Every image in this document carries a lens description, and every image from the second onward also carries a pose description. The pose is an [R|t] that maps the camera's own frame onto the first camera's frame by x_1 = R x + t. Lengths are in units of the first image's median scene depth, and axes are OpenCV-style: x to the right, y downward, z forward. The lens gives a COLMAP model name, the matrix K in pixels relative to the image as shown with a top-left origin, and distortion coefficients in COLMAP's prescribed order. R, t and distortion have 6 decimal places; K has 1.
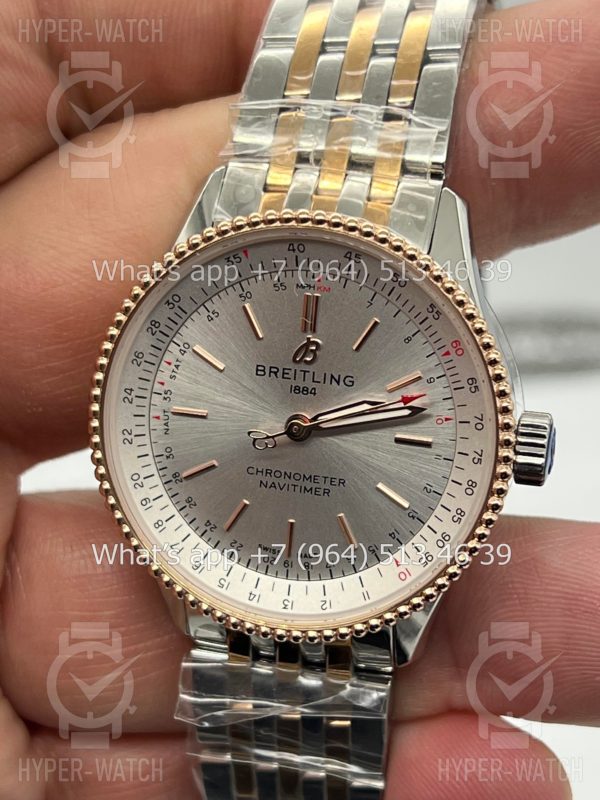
lens RADIAL K [[1799.6, 0, 294.2], [0, 1799.6, 374.8], [0, 0, 1]] dist [0.048958, 0.000000]
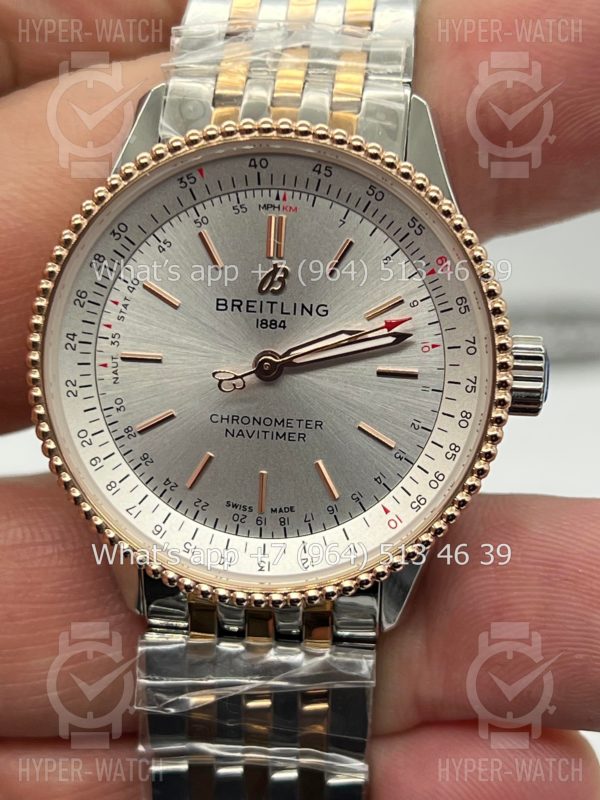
lens RADIAL K [[1799.6, 0, 303.5], [0, 1799.6, 399.9], [0, 0, 1]] dist [0.048958, 0.000000]
pose [[0.989083, -0.049249, 0.138885, -0.104345], [0.053851, 0.998111, -0.029569, 0.073067], [-0.137166, 0.036725, 0.989867, 0.111565]]
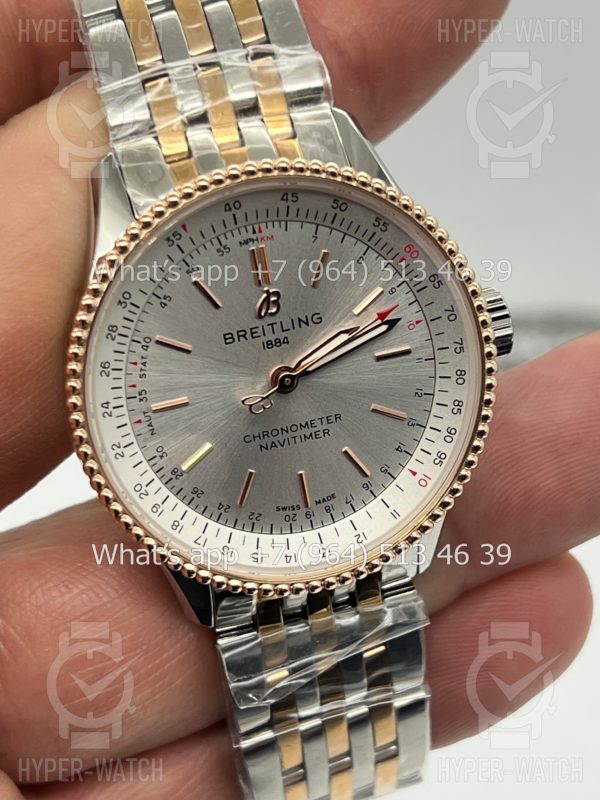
lens RADIAL K [[1799.6, 0, 295.3], [0, 1799.6, 405.7], [0, 0, 1]] dist [0.048958, 0.000000]
pose [[0.865231, -0.334609, 0.373379, -0.364337], [0.323843, 0.941499, 0.093297, -0.047475], [-0.382754, 0.040193, 0.922976, 0.081410]]
